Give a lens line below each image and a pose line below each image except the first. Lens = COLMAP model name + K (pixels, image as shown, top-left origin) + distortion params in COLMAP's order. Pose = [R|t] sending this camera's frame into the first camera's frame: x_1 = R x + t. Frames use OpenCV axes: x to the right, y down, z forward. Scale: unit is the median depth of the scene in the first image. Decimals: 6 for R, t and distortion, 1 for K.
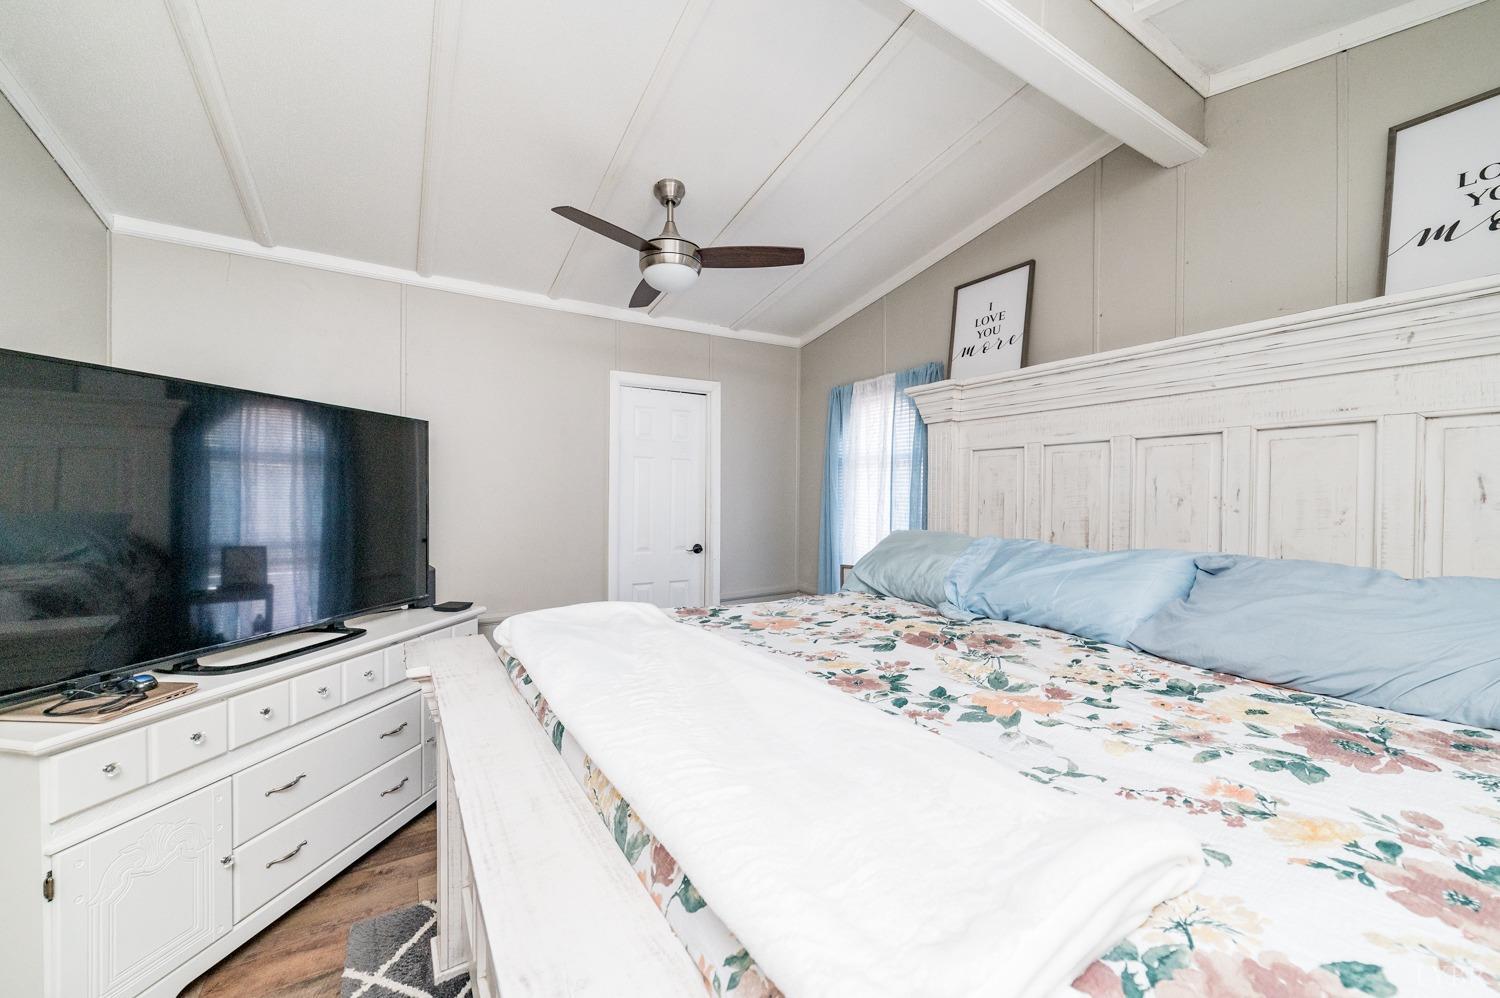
lens RADIAL K [[577.7, 0, 750.0], [0, 577.7, 499.0], [0, 0, 1]] dist [-0.000310, -0.000004]
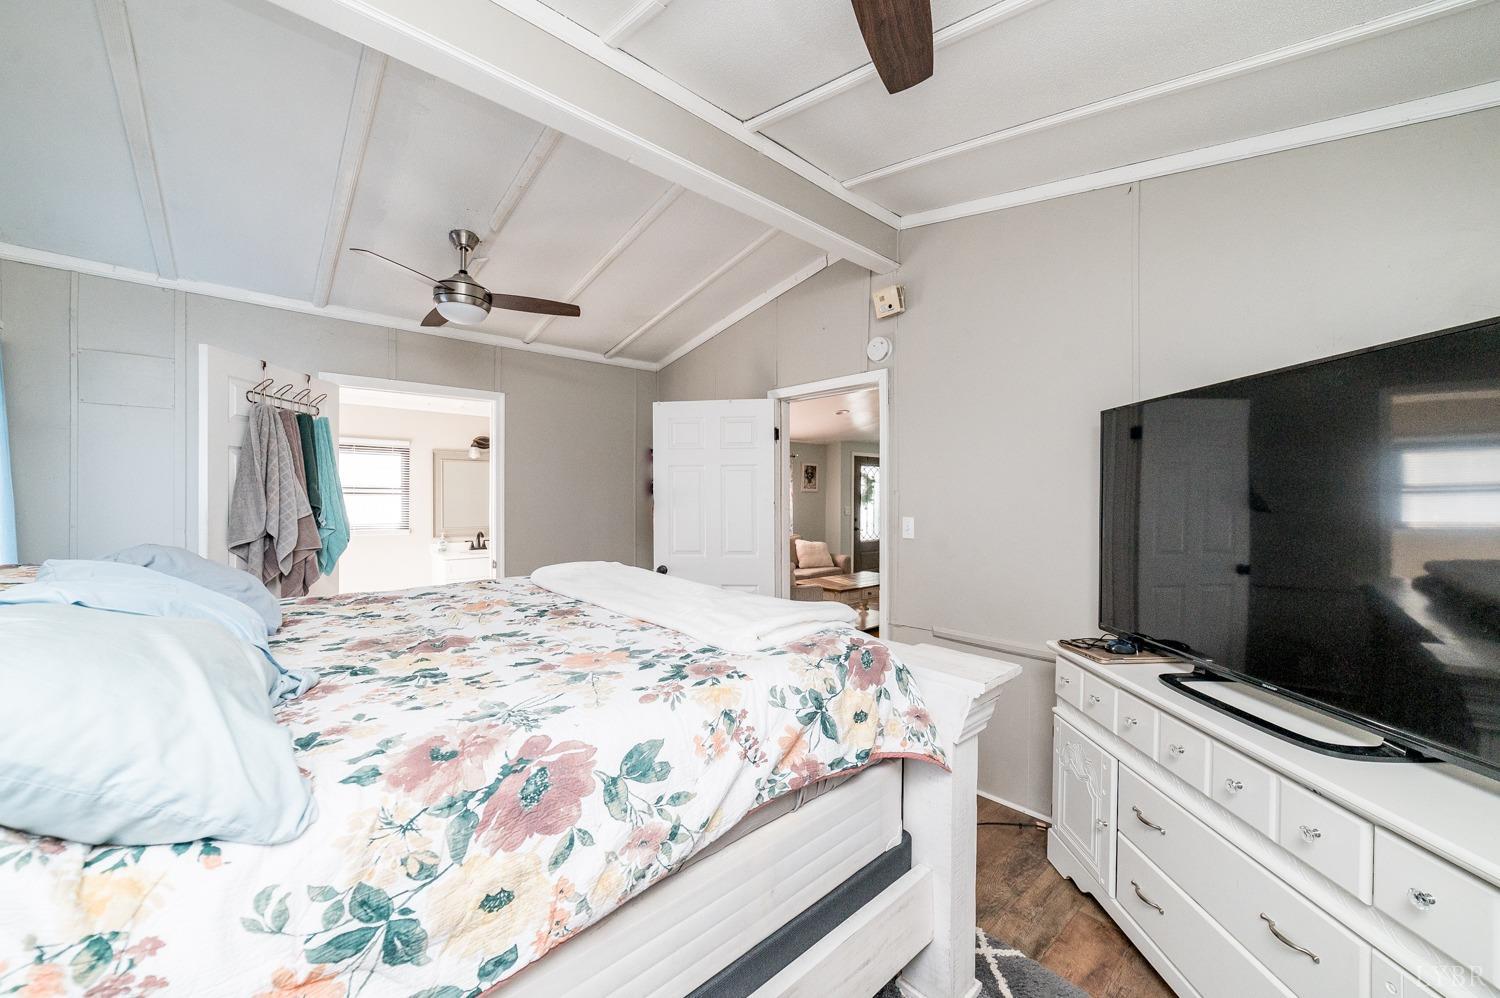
lens RADIAL K [[577.7, 0, 750.0], [0, 577.7, 499.0], [0, 0, 1]] dist [-0.000310, -0.000004]
pose [[-0.992080, -0.052548, -0.114091, 0.252993], [-0.053597, 0.998544, 0.006138, -0.044981], [0.113602, 0.012204, -0.993451, 2.139546]]
